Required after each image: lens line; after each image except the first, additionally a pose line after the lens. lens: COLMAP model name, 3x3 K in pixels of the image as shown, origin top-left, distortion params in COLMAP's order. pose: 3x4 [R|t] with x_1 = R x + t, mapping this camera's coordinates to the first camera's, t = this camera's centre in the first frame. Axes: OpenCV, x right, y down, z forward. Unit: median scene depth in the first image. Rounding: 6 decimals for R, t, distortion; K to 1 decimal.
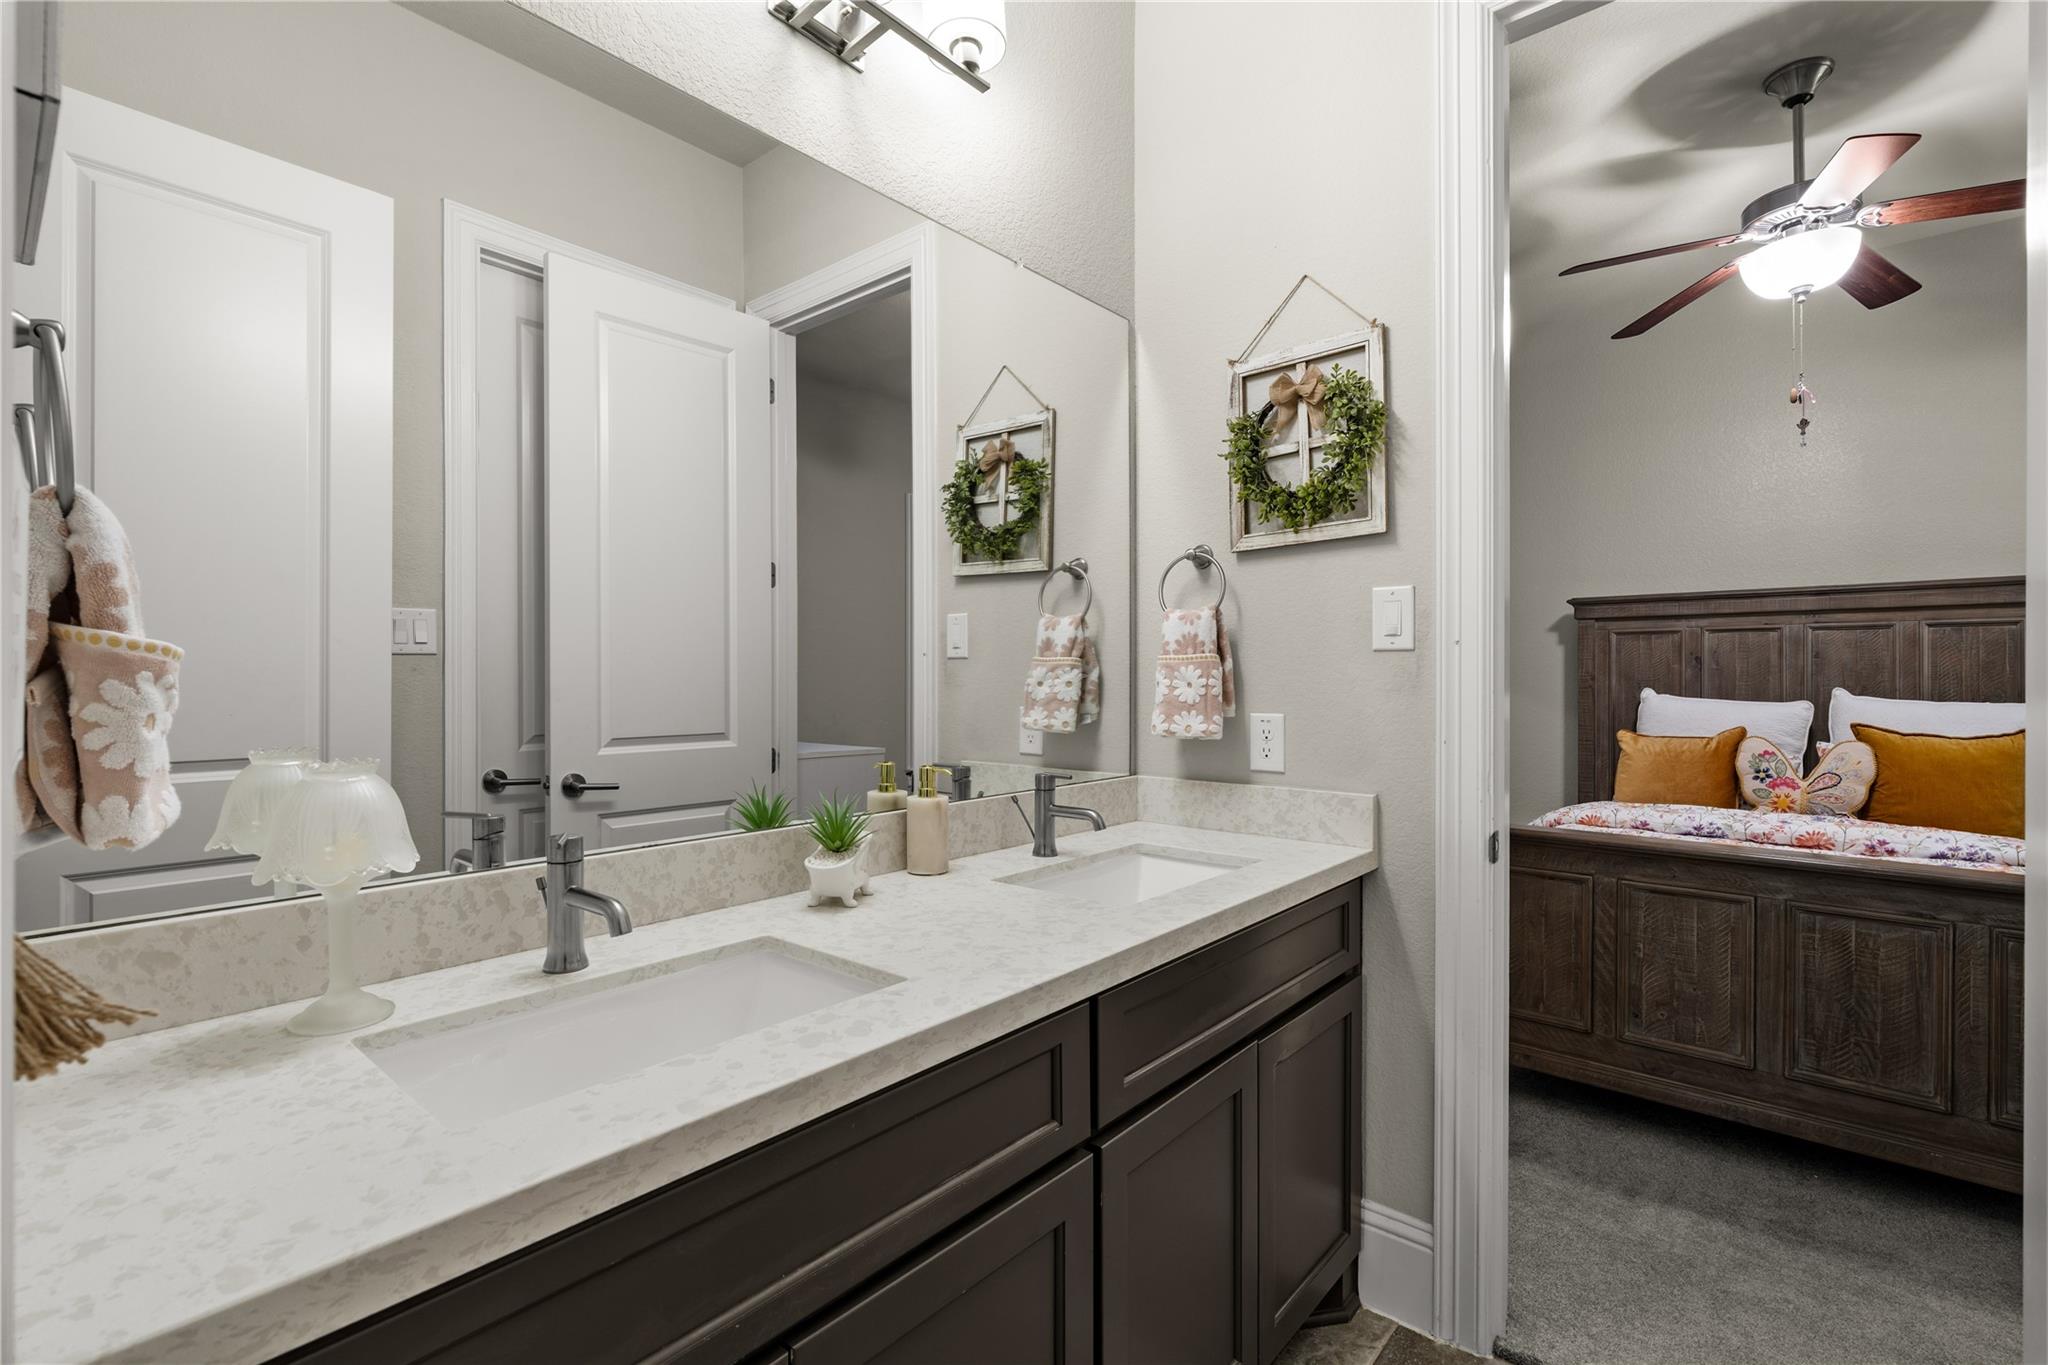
lens RADIAL K [[921.1, 0, 1021.1], [0, 921.1, 679.7], [0, 0, 1]] dist [-0.008387, 0.002787]
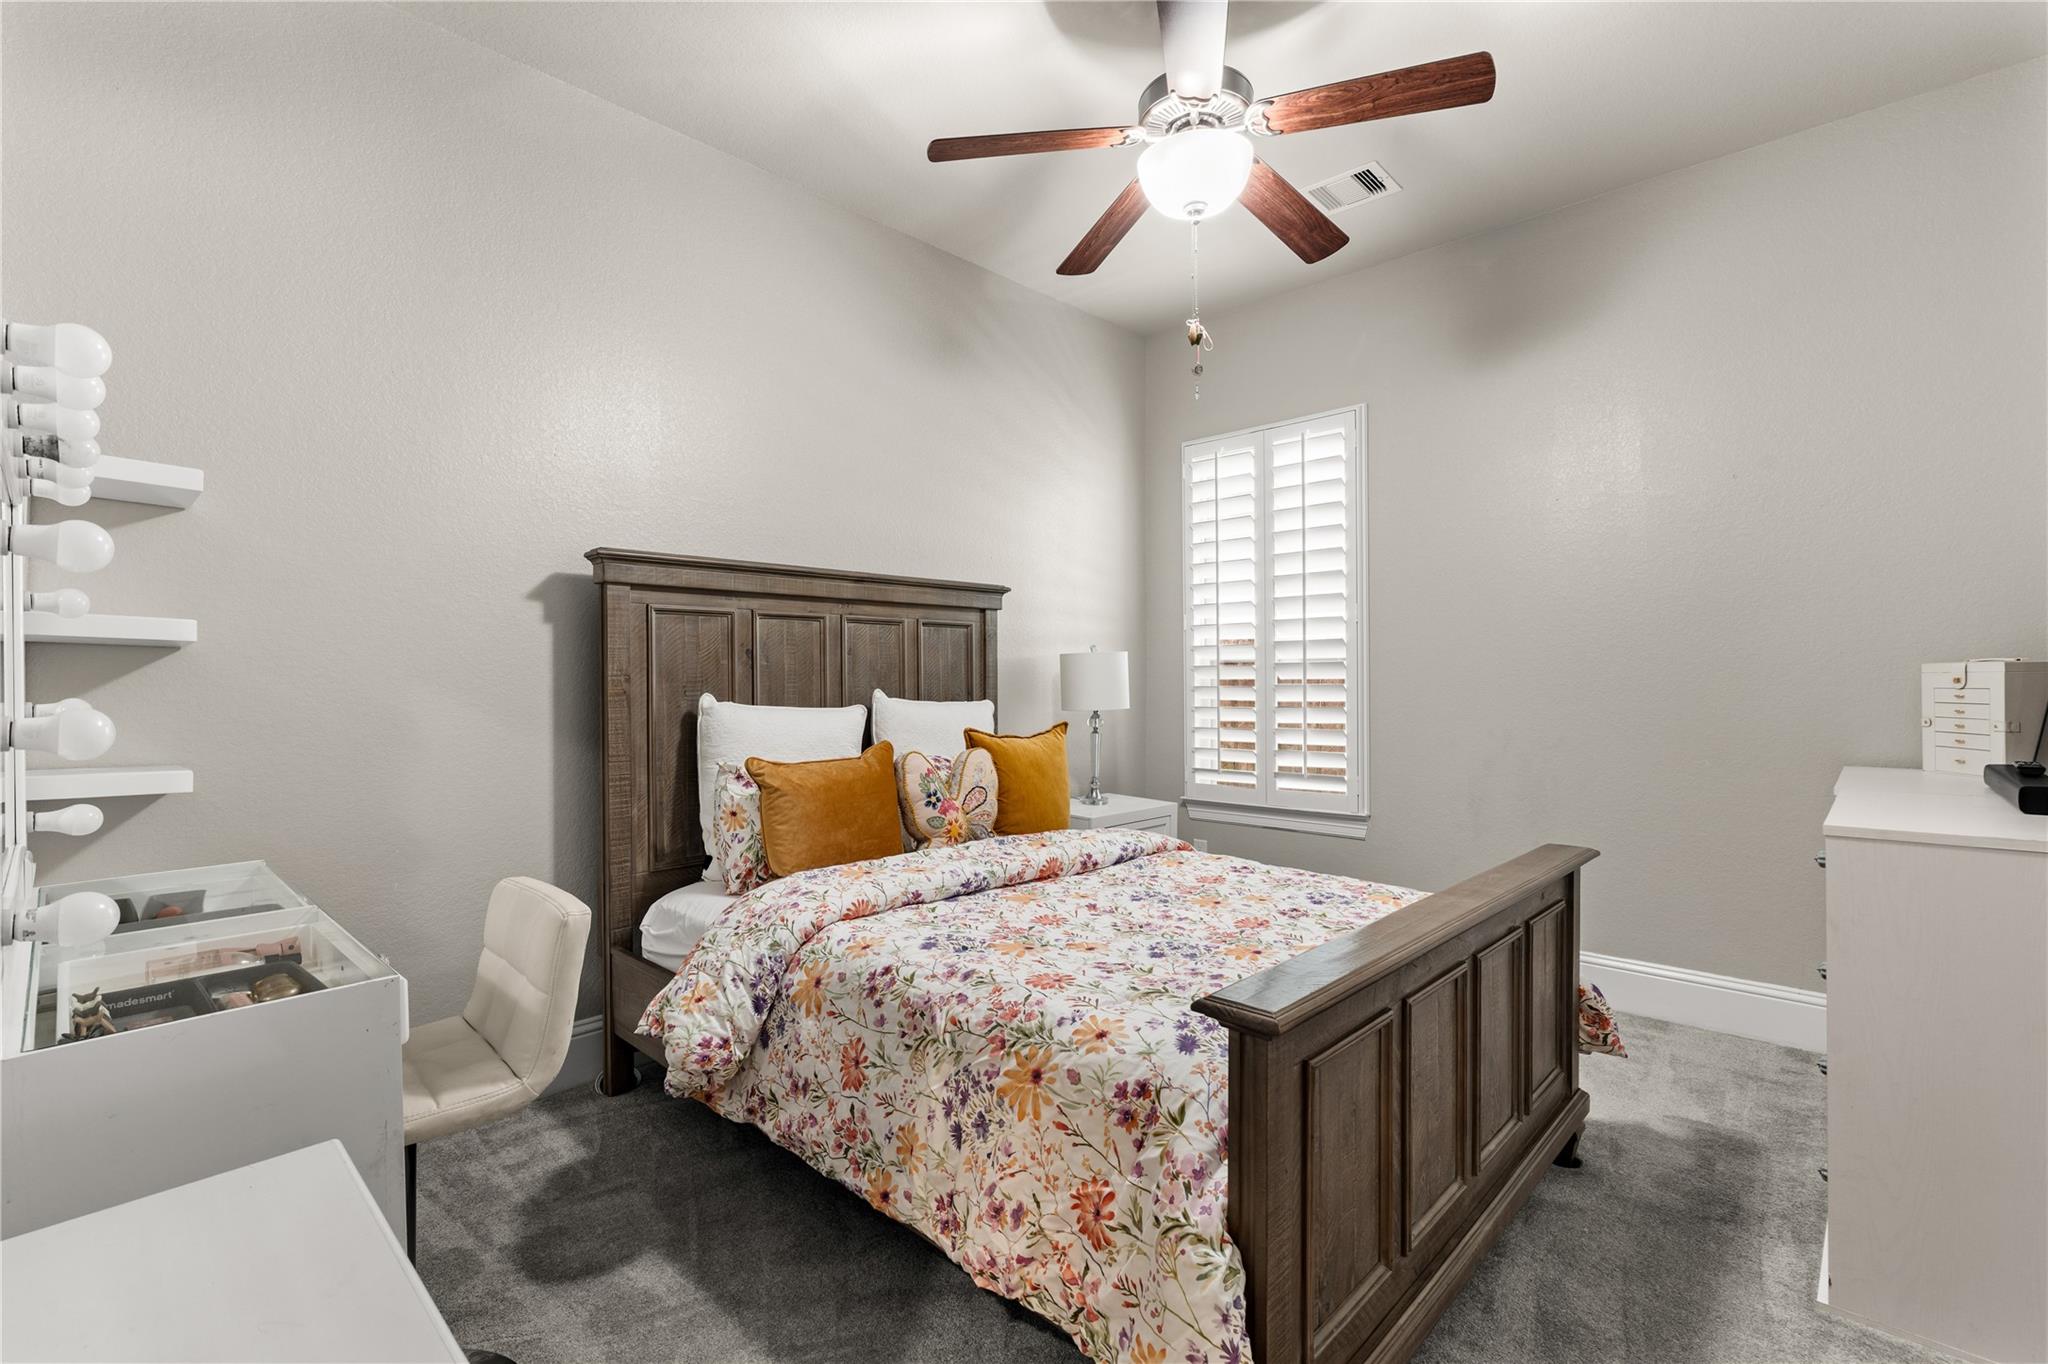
lens RADIAL K [[921.1, 0, 1022.9], [0, 921.1, 681.4], [0, 0, 1]] dist [-0.008387, 0.002787]
pose [[0.051619, -0.006035, 0.998649, 0.008642], [0.003149, 0.999978, 0.005880, -0.003344], [-0.998662, 0.002841, 0.051637, 0.802621]]
